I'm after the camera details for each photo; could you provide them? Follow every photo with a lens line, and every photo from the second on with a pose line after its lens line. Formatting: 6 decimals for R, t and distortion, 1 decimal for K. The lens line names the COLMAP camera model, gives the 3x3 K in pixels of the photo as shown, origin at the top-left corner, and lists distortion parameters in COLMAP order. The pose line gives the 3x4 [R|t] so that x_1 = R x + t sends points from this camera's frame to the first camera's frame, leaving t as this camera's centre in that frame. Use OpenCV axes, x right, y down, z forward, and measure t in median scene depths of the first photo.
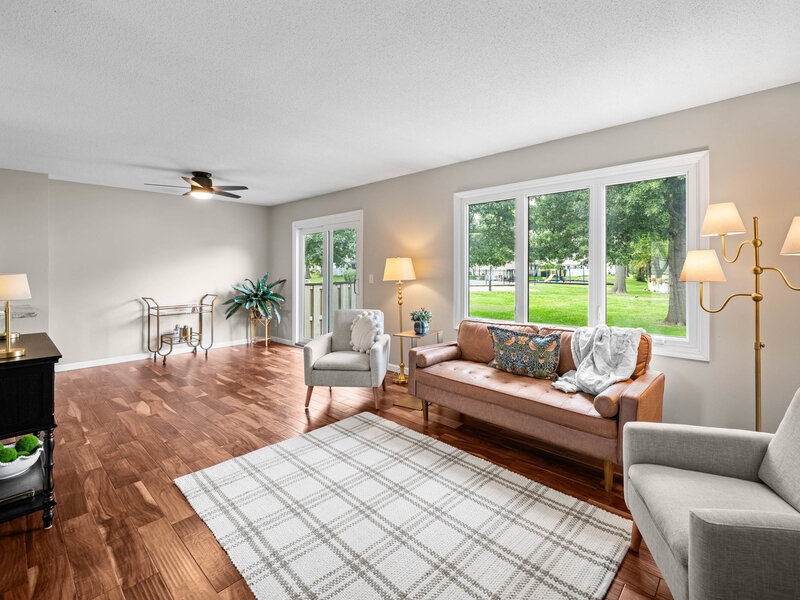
lens RADIAL K [[381.2, 0, 417.2], [0, 381.2, 268.2], [0, 0, 1]] dist [-0.000012, -0.000107]
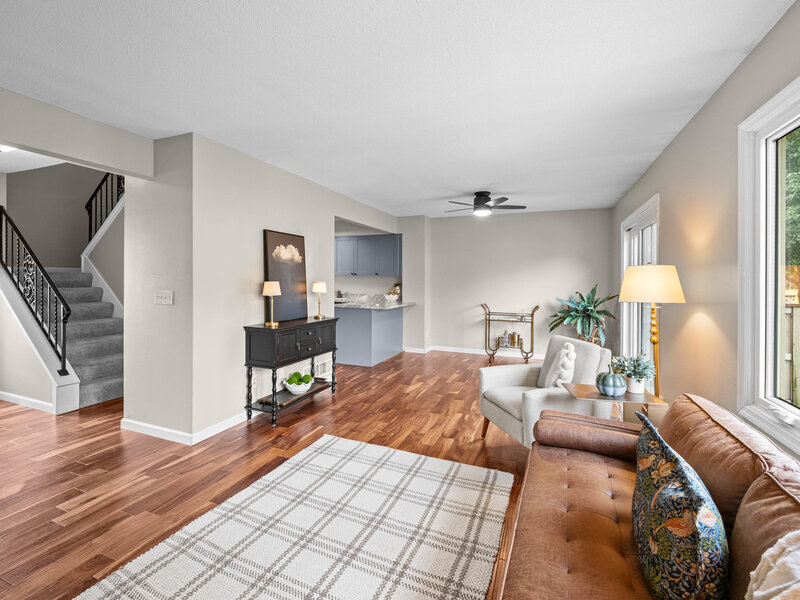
lens RADIAL K [[372.5, 0, 391.5], [0, 372.5, 282.6], [0, 0, 1]] dist [-0.001775, 0.000030]
pose [[0.326883, 0.018160, -0.944890, 0.539961], [-0.009770, 0.999827, 0.015836, -0.008643], [0.945014, 0.004055, 0.327004, 0.617138]]
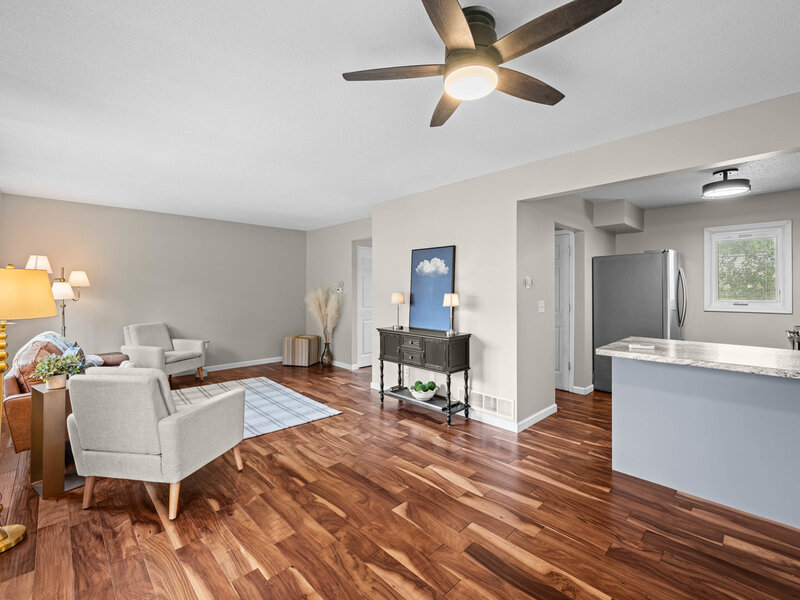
lens RADIAL K [[354.1, 0, 402.1], [0, 354.1, 291.7], [0, 0, 1]] dist [-0.001050, -0.000361]
pose [[-0.997970, 0.005371, 0.063456, -0.799033], [0.005389, 0.999985, 0.000108, 0.005862], [-0.063455, 0.000450, -0.997985, 2.035321]]
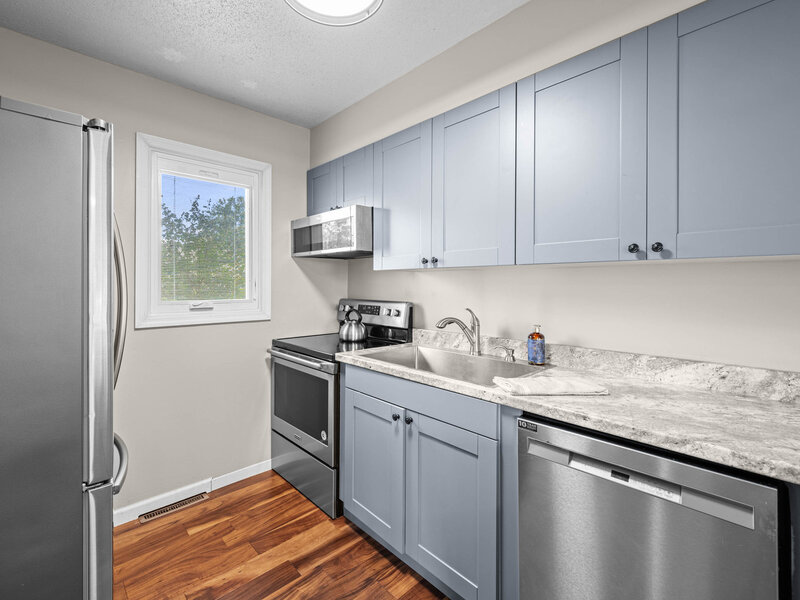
lens RADIAL K [[364.7, 0, 399.6], [0, 364.7, 287.7], [0, 0, 1]] dist [-0.001730, 0.000016]
pose [[-0.070746, 0.009881, -0.997445, -1.385871], [-0.000350, 0.999951, 0.009931, 0.013806], [0.997494, 0.001051, -0.070739, 0.933452]]
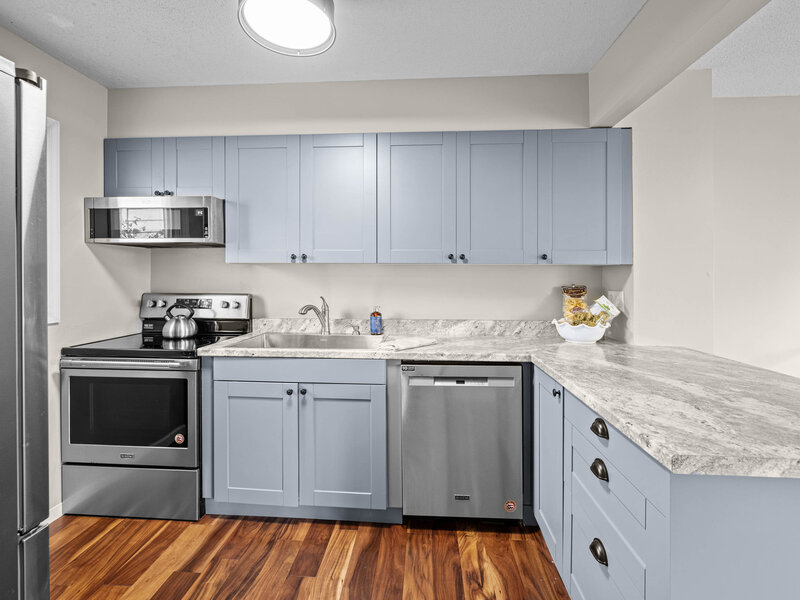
lens RADIAL K [[361.4, 0, 402.8], [0, 361.4, 279.8], [0, 0, 1]] dist [-0.000900, -0.000127]
pose [[0.622458, 0.009486, -0.782596, -1.317626], [-0.001361, 0.999938, 0.011038, 0.011432], [0.782652, -0.005806, 0.622433, 0.652194]]
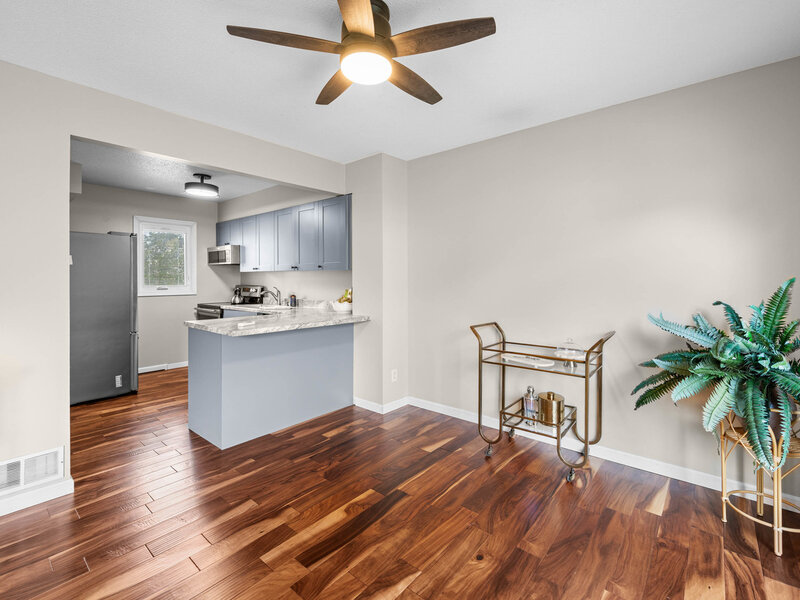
lens RADIAL K [[366.2, 0, 410.6], [0, 366.2, 280.6], [0, 0, 1]] dist [0.001258, 0.000085]
pose [[0.034833, 0.009112, -0.999352, -0.336073], [0.005129, 0.999944, 0.009296, 0.015695], [0.999380, -0.005450, 0.034785, 1.584145]]
